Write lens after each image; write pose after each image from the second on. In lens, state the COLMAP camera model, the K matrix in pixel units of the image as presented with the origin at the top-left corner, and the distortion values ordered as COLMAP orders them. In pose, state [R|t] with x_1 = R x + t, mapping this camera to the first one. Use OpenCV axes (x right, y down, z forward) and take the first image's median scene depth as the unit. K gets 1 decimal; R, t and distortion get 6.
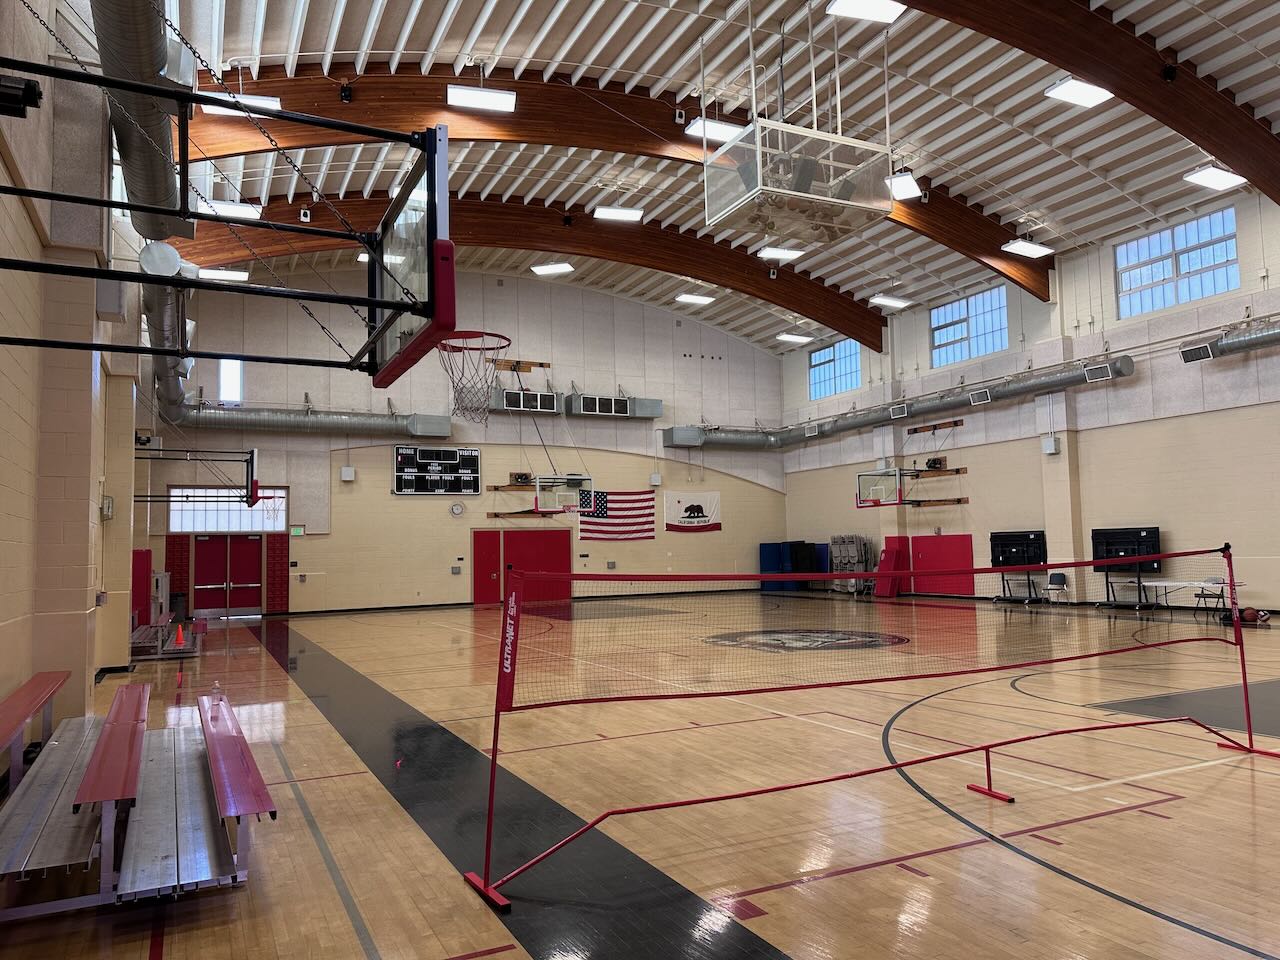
lens RADIAL K [[897.8, 0, 640.7], [0, 897.8, 479.7], [0, 0, 1]] dist [0.195772, -0.105994]
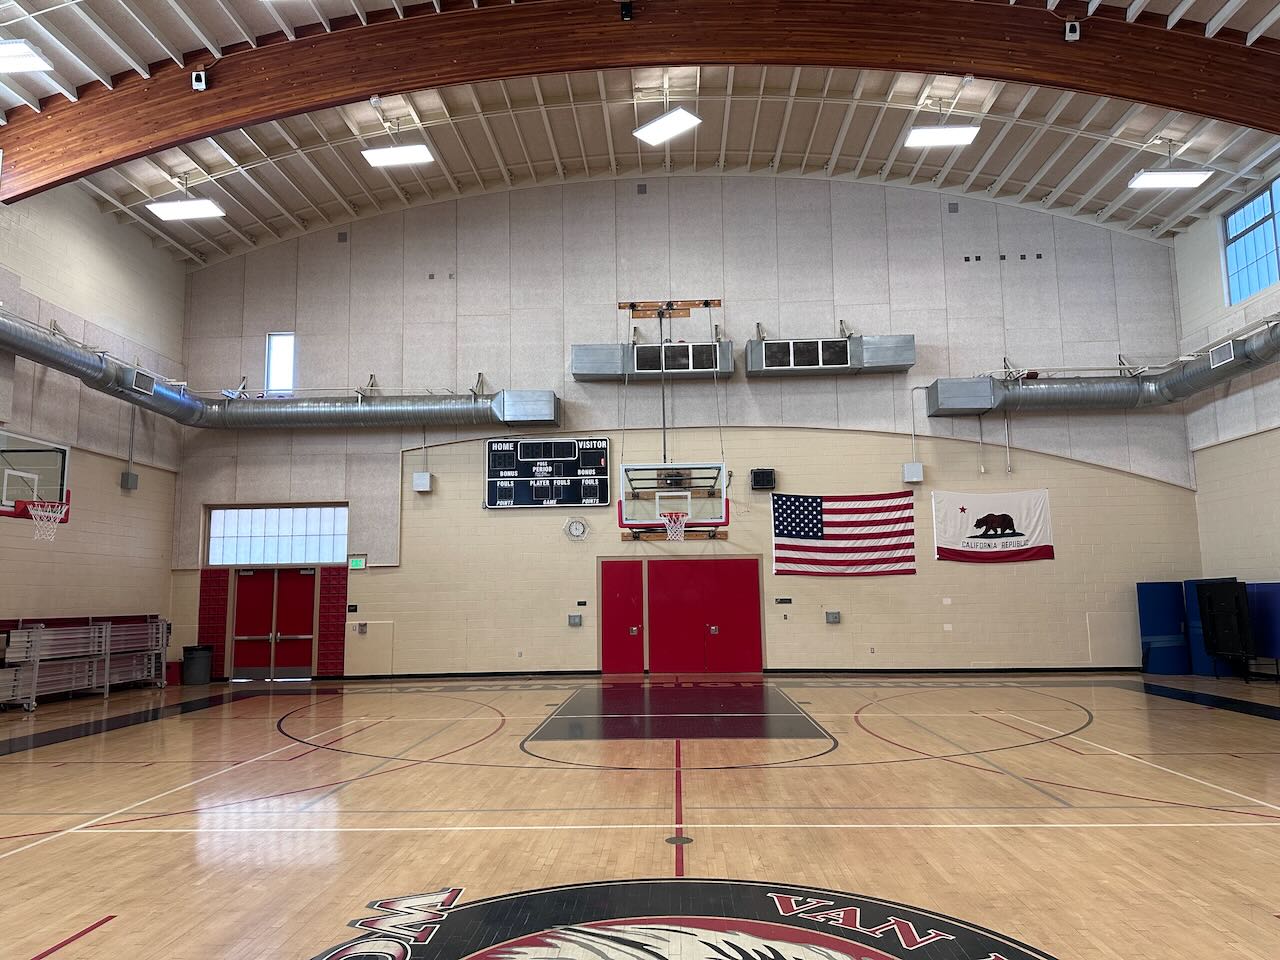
lens RADIAL K [[895.0, 0, 639.9], [0, 895.0, 477.9], [0, 0, 1]] dist [0.100930, -0.100569]
pose [[0.879241, -0.055168, -0.473173, 0.154580], [0.034116, 0.998013, -0.052965, 0.031721], [0.475155, 0.030426, 0.879376, 0.441572]]
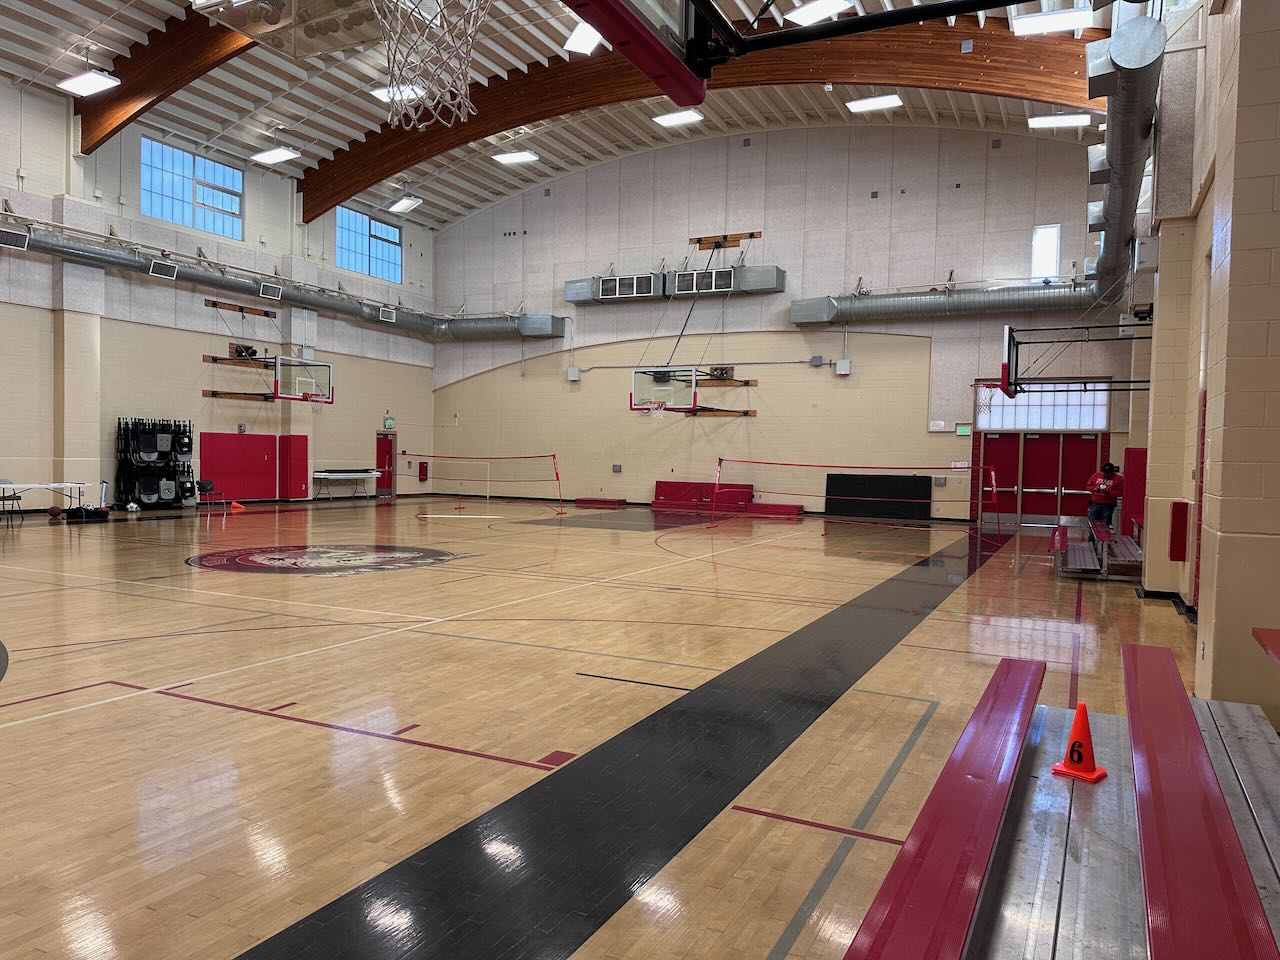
lens RADIAL K [[906.0, 0, 642.8], [0, 906.0, 479.3], [0, 0, 1]] dist [0.132983, -0.140394]
pose [[0.612821, 0.056494, -0.788200, 0.551285], [0.027447, 0.995318, 0.092679, 0.019564], [0.789745, -0.078429, 0.608401, 0.401681]]
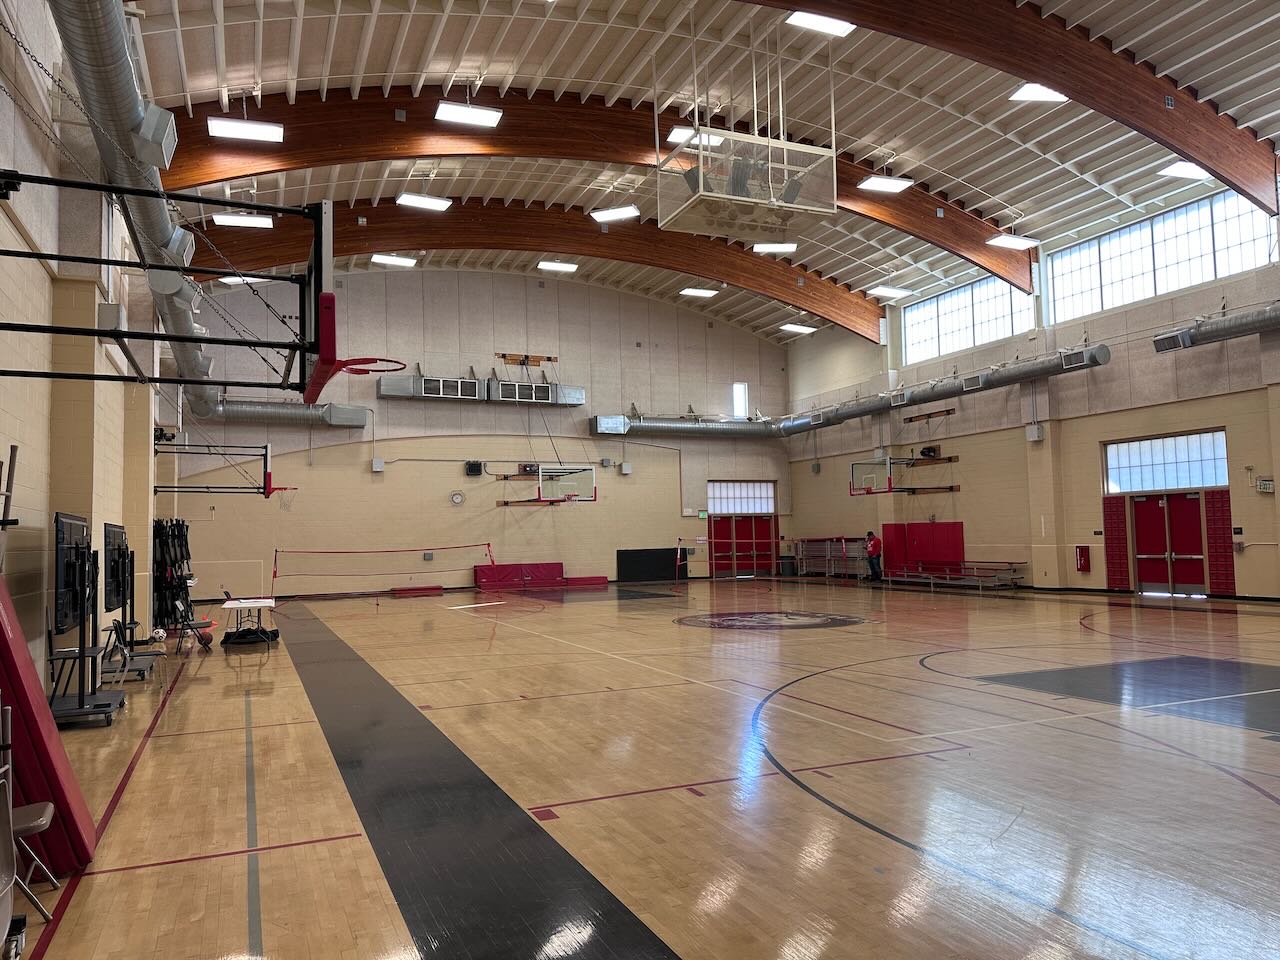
lens RADIAL K [[895.9, 0, 632.0], [0, 895.9, 478.8], [0, 0, 1]] dist [0.170510, -0.001003]
pose [[0.998668, -0.003506, -0.051469, 0.040535], [0.004259, 0.999885, 0.014530, -0.003942], [0.051413, -0.014730, 0.998569, -0.034612]]
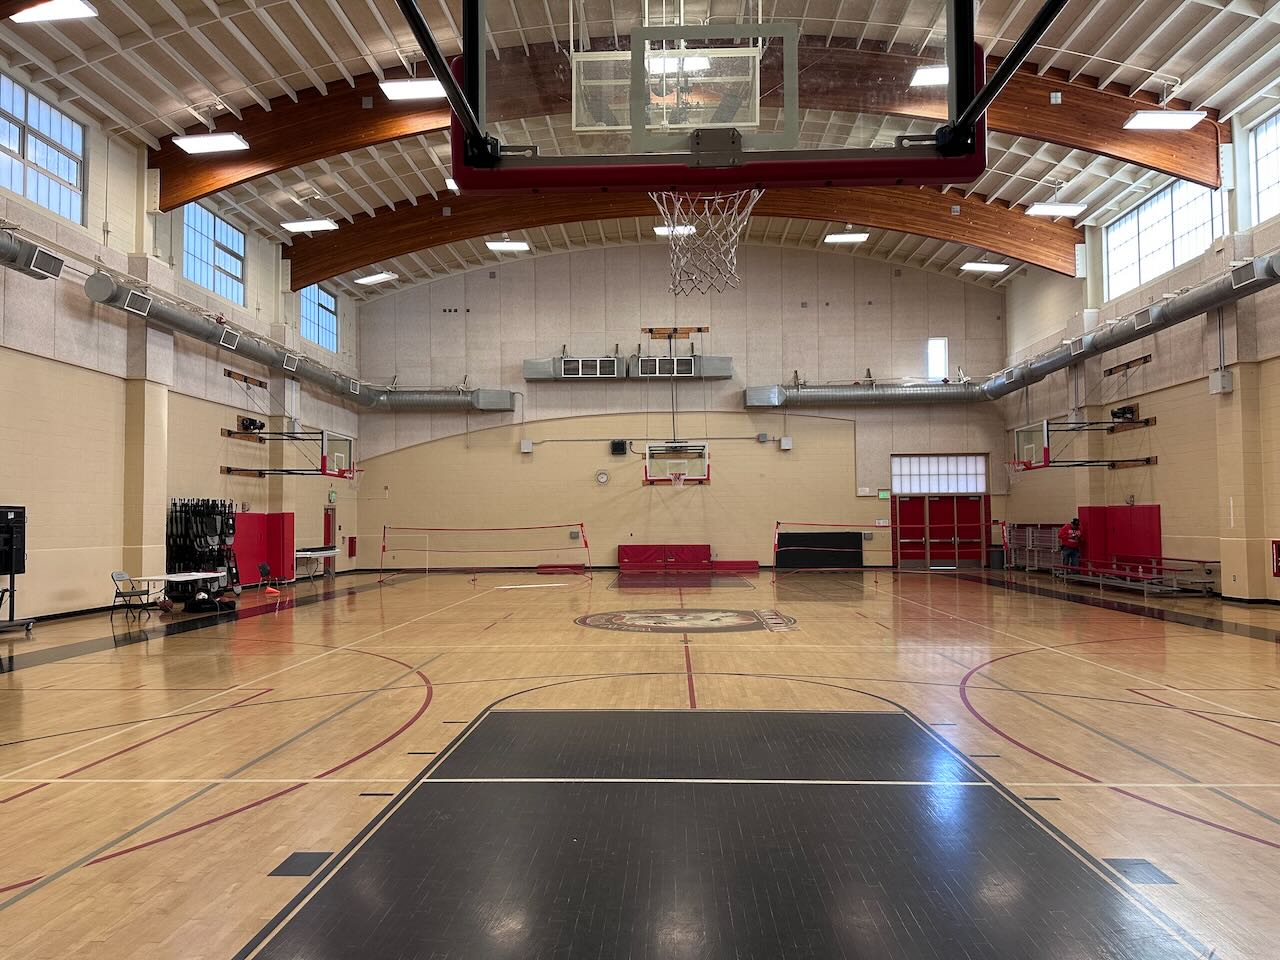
lens RADIAL K [[898.0, 0, 638.9], [0, 898.0, 481.9], [0, 0, 1]] dist [0.148043, -0.089887]
pose [[0.881181, -0.005664, -0.472744, 0.314288], [0.026681, 0.998930, 0.037765, -0.000298], [0.472025, -0.045891, 0.880390, 0.101619]]
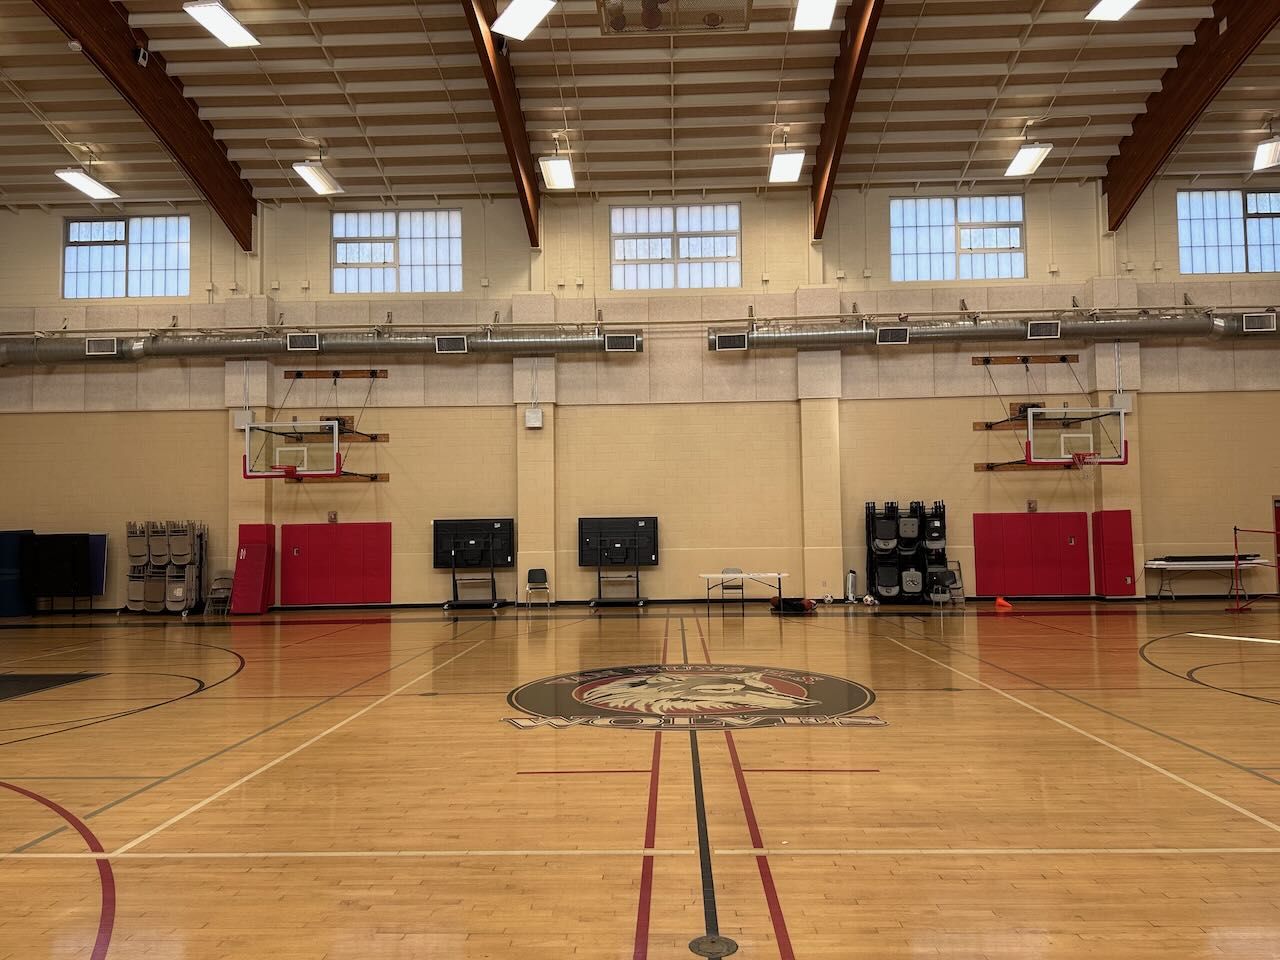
lens RADIAL K [[933.4, 0, 646.6], [0, 933.4, 488.7], [0, 0, 1]] dist [0.064234, -0.091920]
pose [[-0.463742, -0.012346, -0.885884, 0.399284], [0.097419, 0.993129, -0.064838, 0.046388], [0.880598, -0.116370, -0.459353, 0.703205]]
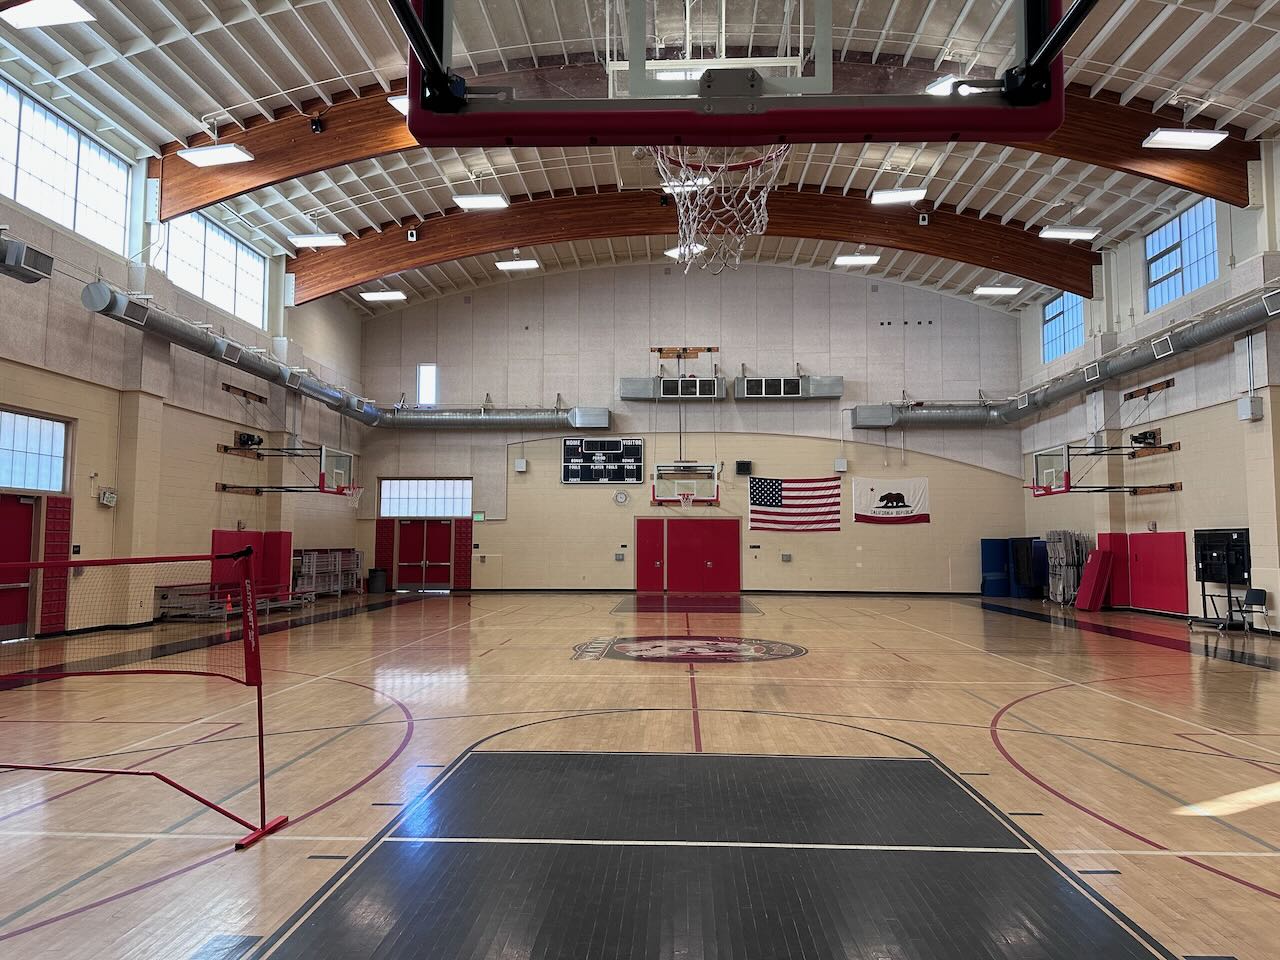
lens RADIAL K [[892.7, 0, 648.2], [0, 892.7, 464.0], [0, 0, 1]] dist [0.121922, -0.001037]
pose [[0.880879, -0.018116, -0.472995, 0.304390], [0.016542, 0.999835, -0.007488, 0.002545], [0.473052, -0.001228, 0.881033, 0.125376]]
